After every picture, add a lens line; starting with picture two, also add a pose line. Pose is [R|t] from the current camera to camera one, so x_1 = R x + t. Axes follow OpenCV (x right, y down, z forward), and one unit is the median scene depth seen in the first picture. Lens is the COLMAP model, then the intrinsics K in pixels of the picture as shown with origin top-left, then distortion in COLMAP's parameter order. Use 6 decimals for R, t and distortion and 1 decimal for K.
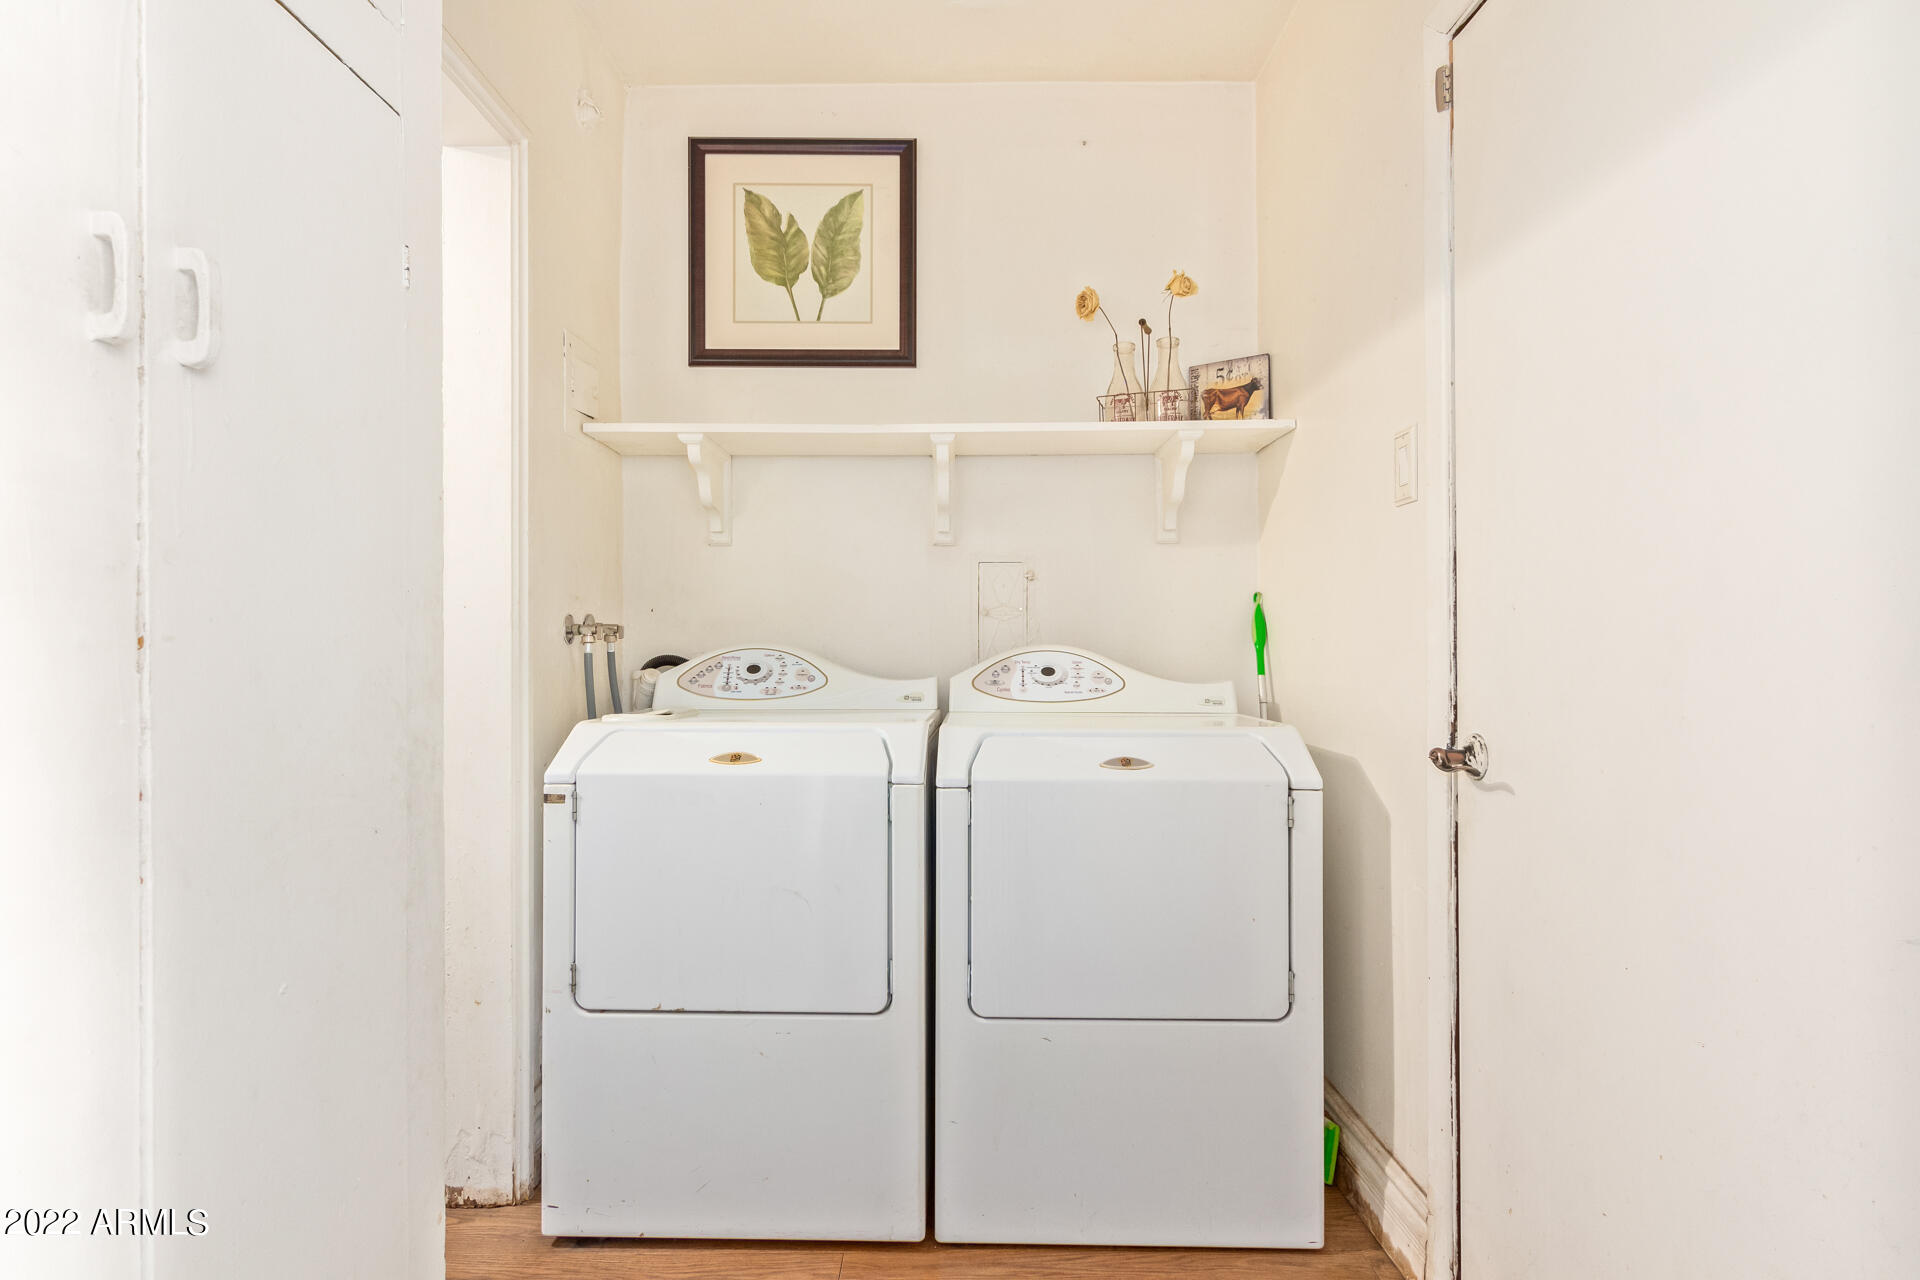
lens RADIAL K [[1036.1, 0, 957.4], [0, 1036.1, 639.7], [0, 0, 1]] dist [0.007113, 0.000668]
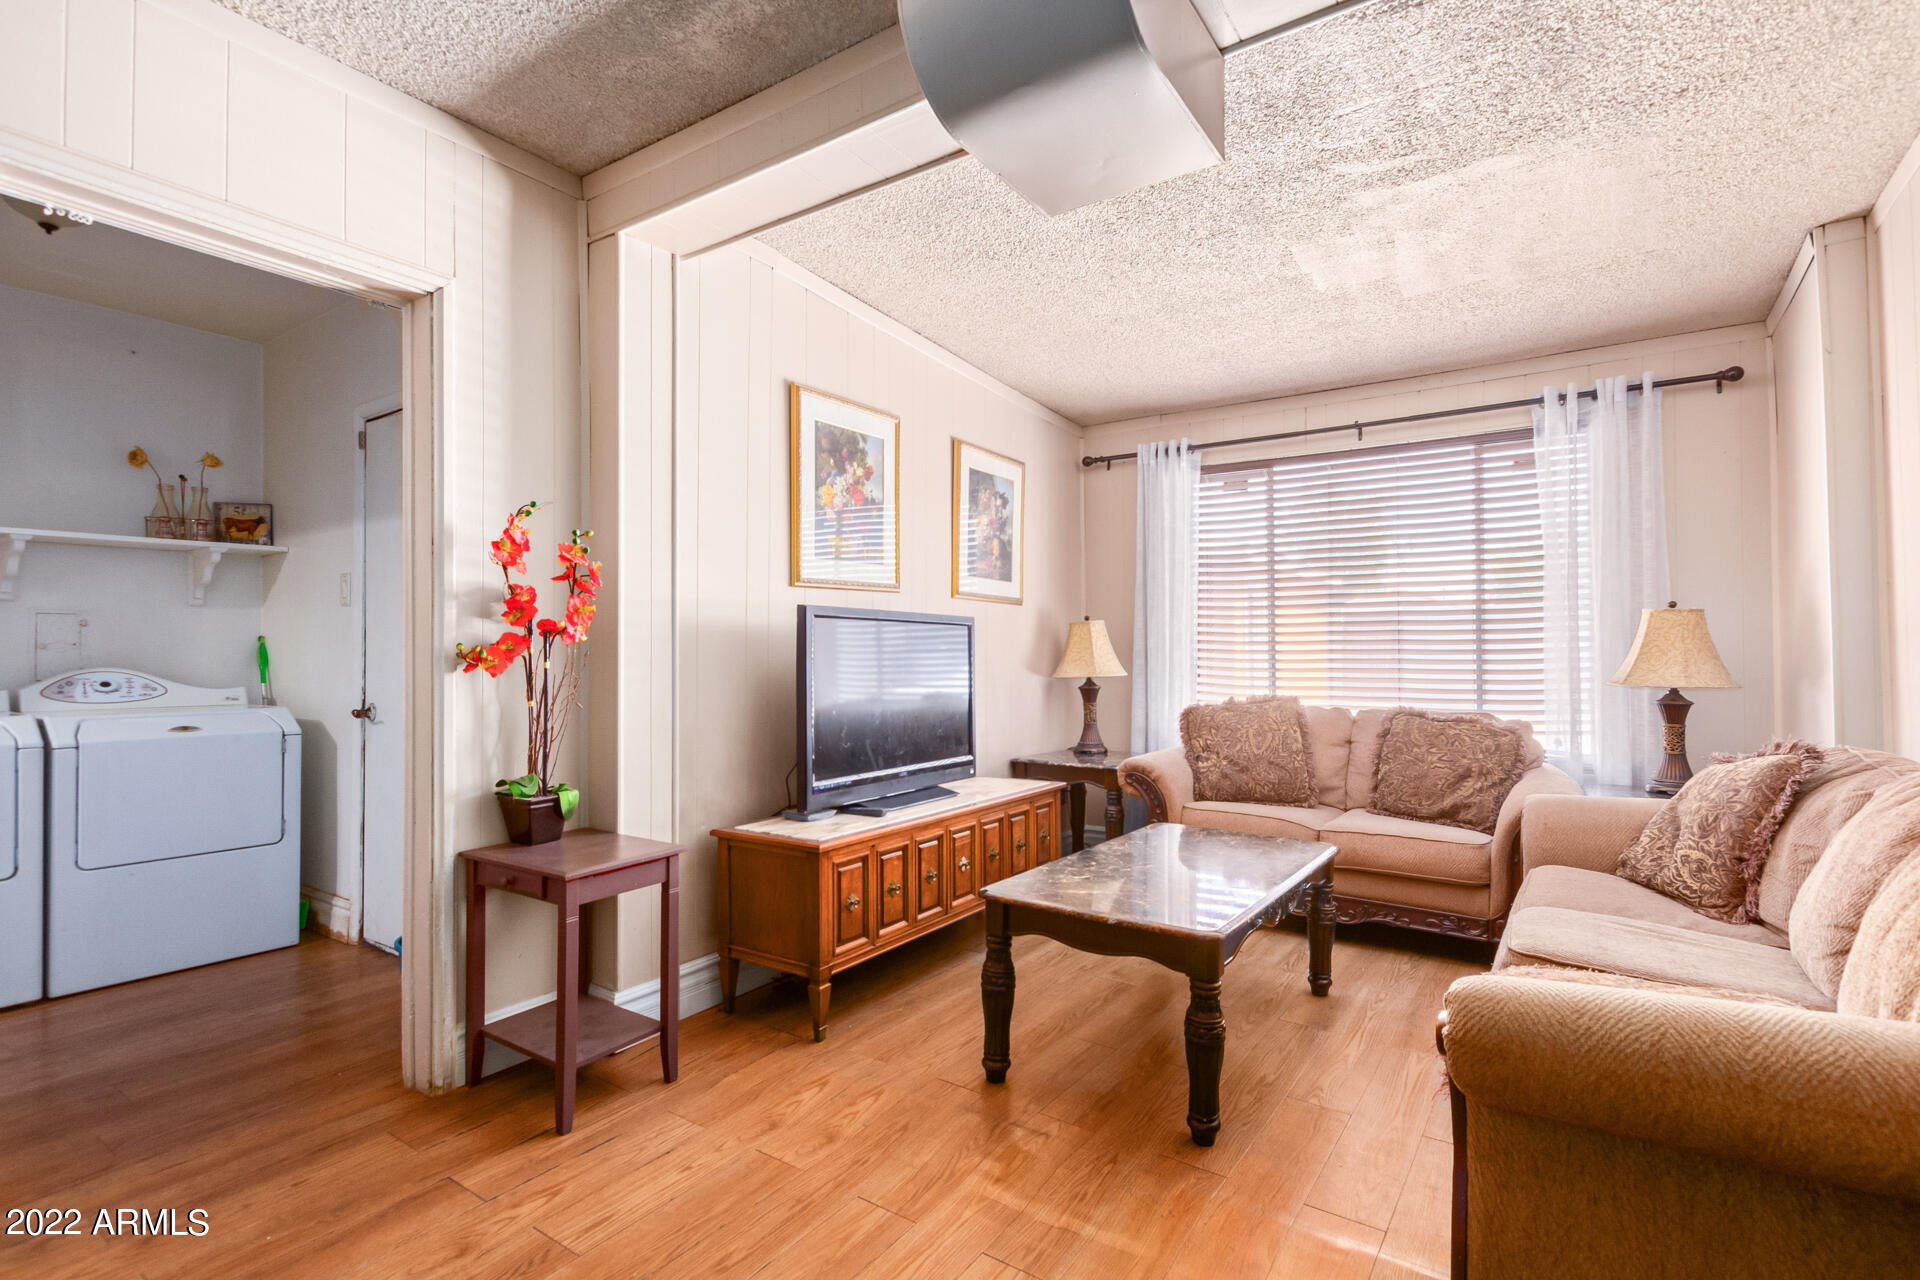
lens RADIAL K [[888.7, 0, 959.1], [0, 888.7, 637.0], [0, 0, 1]] dist [-0.001269, -0.000933]
pose [[0.566423, 0.013910, 0.823998, -0.301858], [-0.001609, 0.999874, -0.015772, -0.023895], [-0.824113, 0.007608, 0.566374, -0.892425]]
